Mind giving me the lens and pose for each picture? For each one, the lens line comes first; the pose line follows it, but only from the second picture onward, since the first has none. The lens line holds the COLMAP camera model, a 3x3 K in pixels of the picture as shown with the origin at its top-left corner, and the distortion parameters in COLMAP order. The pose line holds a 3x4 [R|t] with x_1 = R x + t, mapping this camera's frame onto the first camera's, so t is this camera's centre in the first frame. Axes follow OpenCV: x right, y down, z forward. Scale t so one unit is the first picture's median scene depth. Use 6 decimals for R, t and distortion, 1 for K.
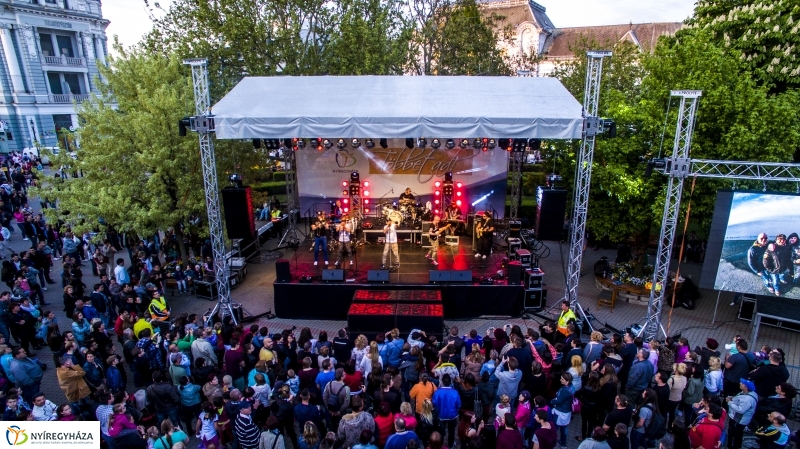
lens RADIAL K [[445.4, 0, 382.0], [0, 445.4, 225.7], [0, 0, 1]] dist [-0.000368, 0.010045]
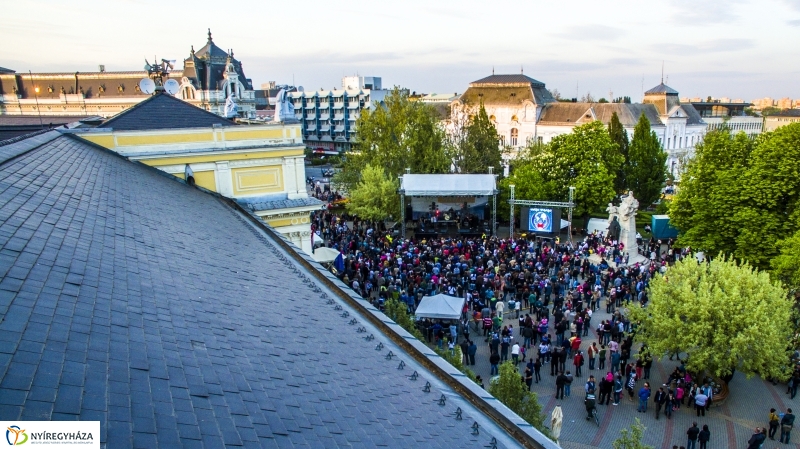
lens RADIAL K [[489.3, 0, 403.9], [0, 489.3, 229.2], [0, 0, 1]] dist [-0.132611, 0.092330]
pose [[0.999038, -0.003468, -0.043704, -0.037701], [0.001728, 0.999206, -0.039804, 0.061656], [0.043808, 0.039690, 0.998251, -0.721038]]
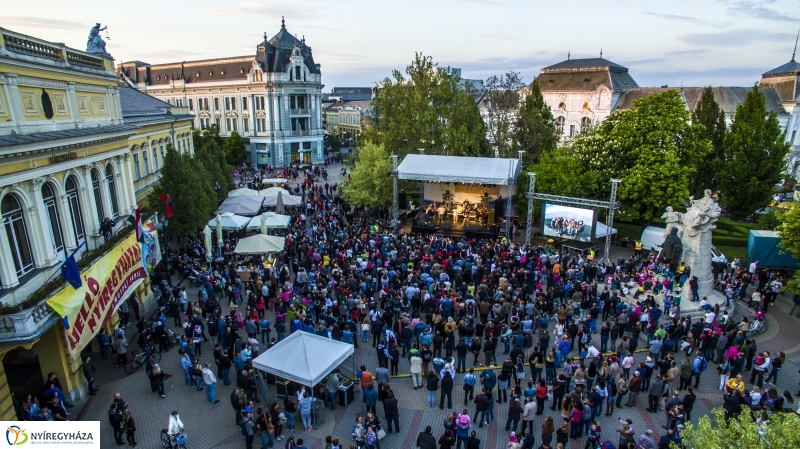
lens RADIAL K [[428.4, 0, 377.2], [0, 428.4, 221.2], [0, 0, 1]] dist [-0.114828, 0.054590]
pose [[0.945451, 0.080434, -0.315678, 0.108374], [-0.087803, 0.996096, -0.009167, 0.035135], [0.313709, 0.036384, 0.948822, -0.435082]]
